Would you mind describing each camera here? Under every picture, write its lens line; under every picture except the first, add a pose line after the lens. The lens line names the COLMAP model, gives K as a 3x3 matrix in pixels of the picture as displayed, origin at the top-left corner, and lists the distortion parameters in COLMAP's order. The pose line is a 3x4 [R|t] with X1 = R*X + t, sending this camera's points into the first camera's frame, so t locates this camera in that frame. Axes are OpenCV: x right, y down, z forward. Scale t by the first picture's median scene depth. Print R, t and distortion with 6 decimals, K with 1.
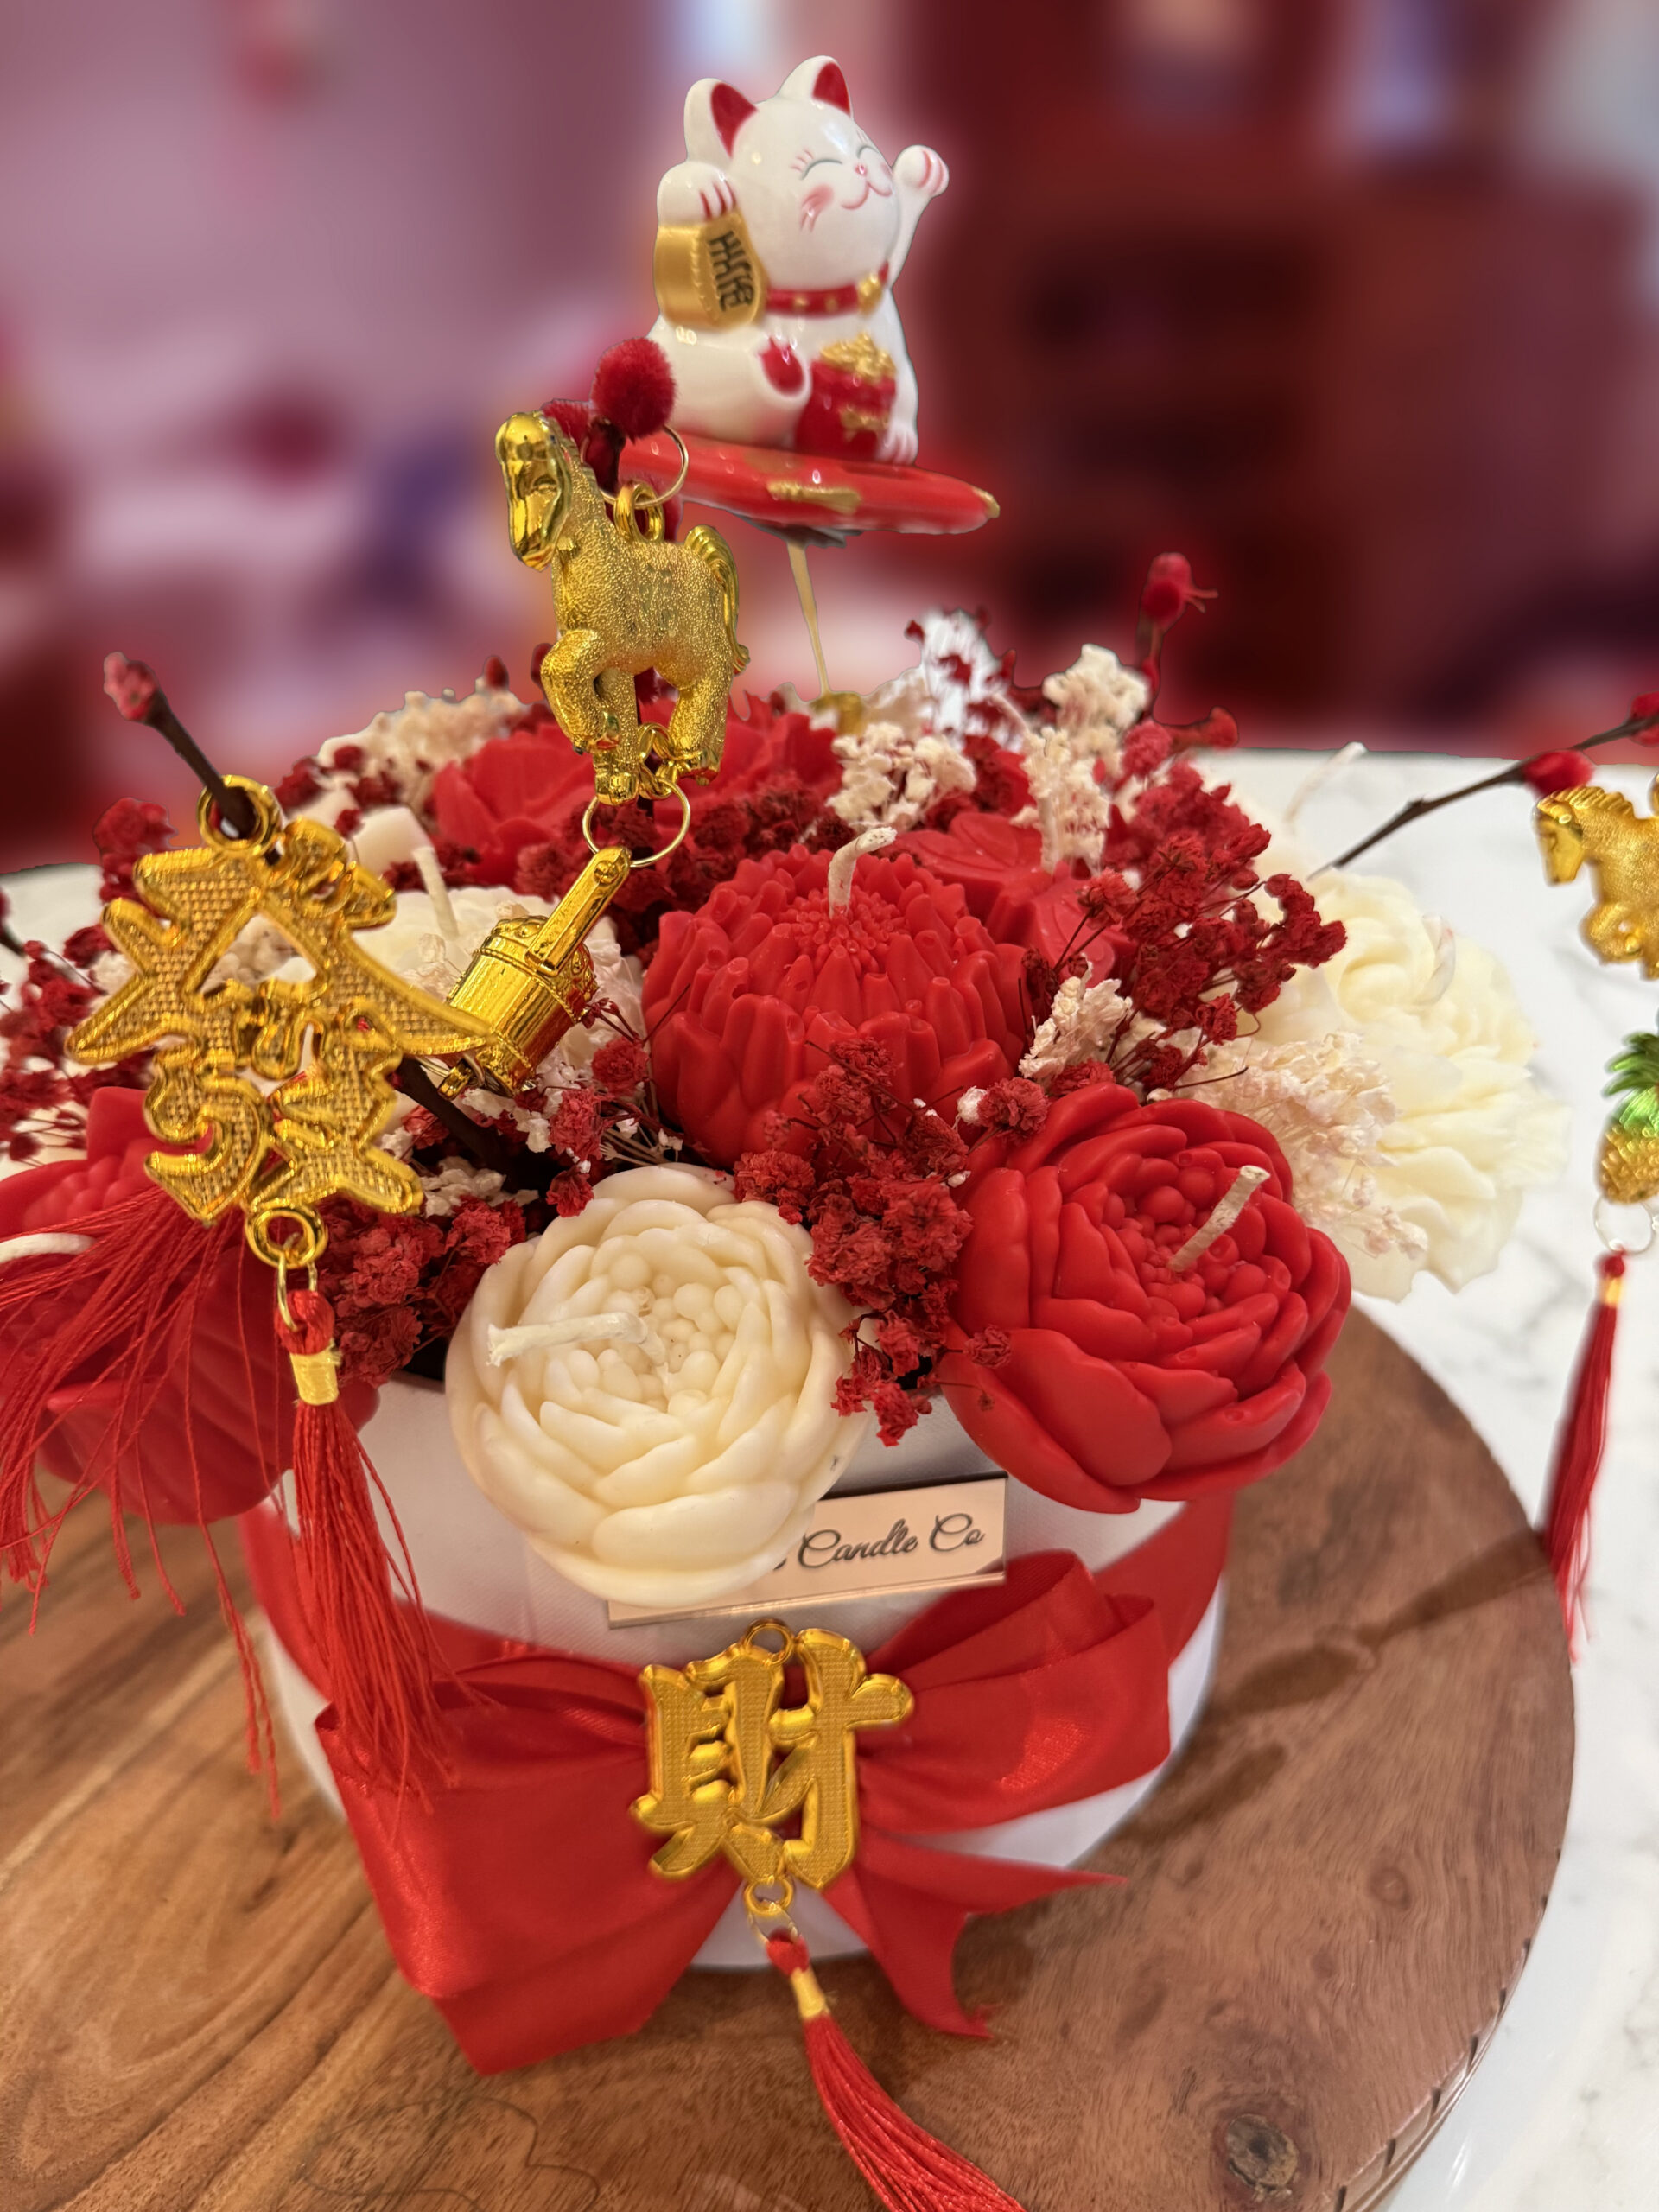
lens RADIAL K [[1557.8, 0, 923.2], [0, 1557.8, 1149.9], [0, 0, 1]] dist [-0.038603, -0.003423]
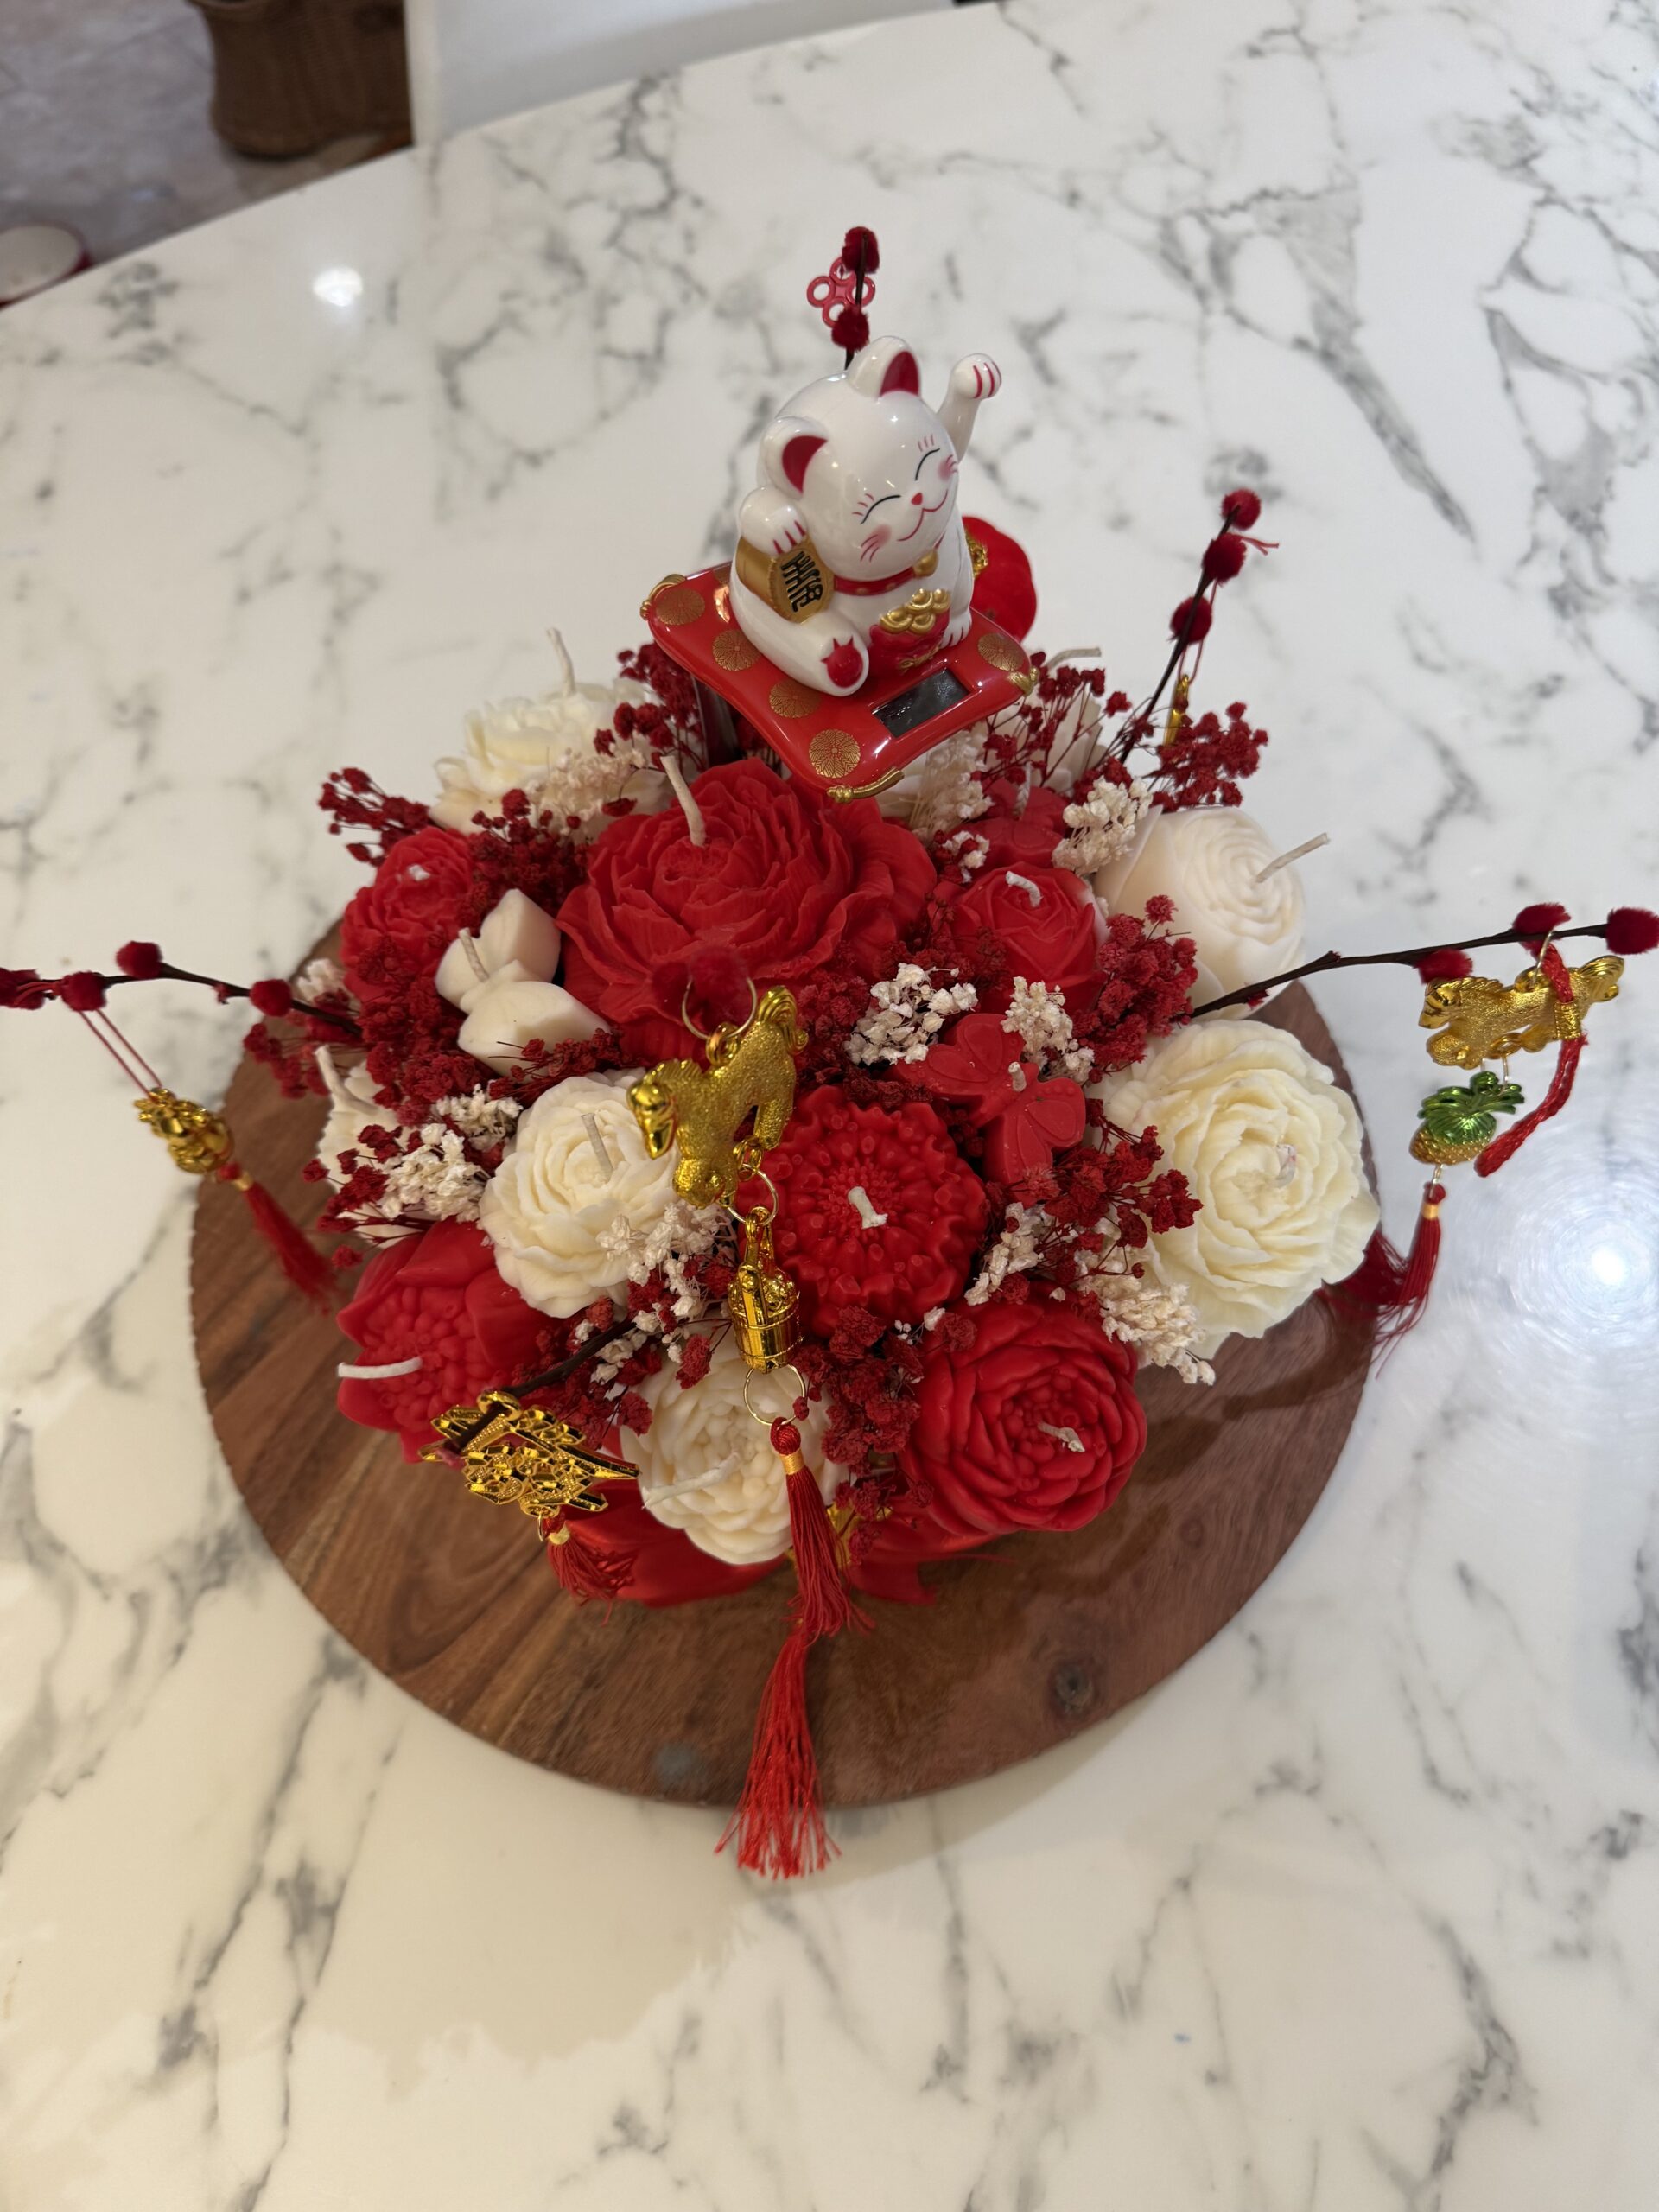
lens RADIAL K [[1440.4, 0, 948.8], [0, 1440.4, 1115.1], [0, 0, 1]] dist [-0.021512, 0.000040]
pose [[0.993540, 0.104838, -0.043432, 0.074759], [-0.066122, 0.845888, 0.529246, -0.825136], [0.092224, -0.522955, 0.847356, -0.115887]]
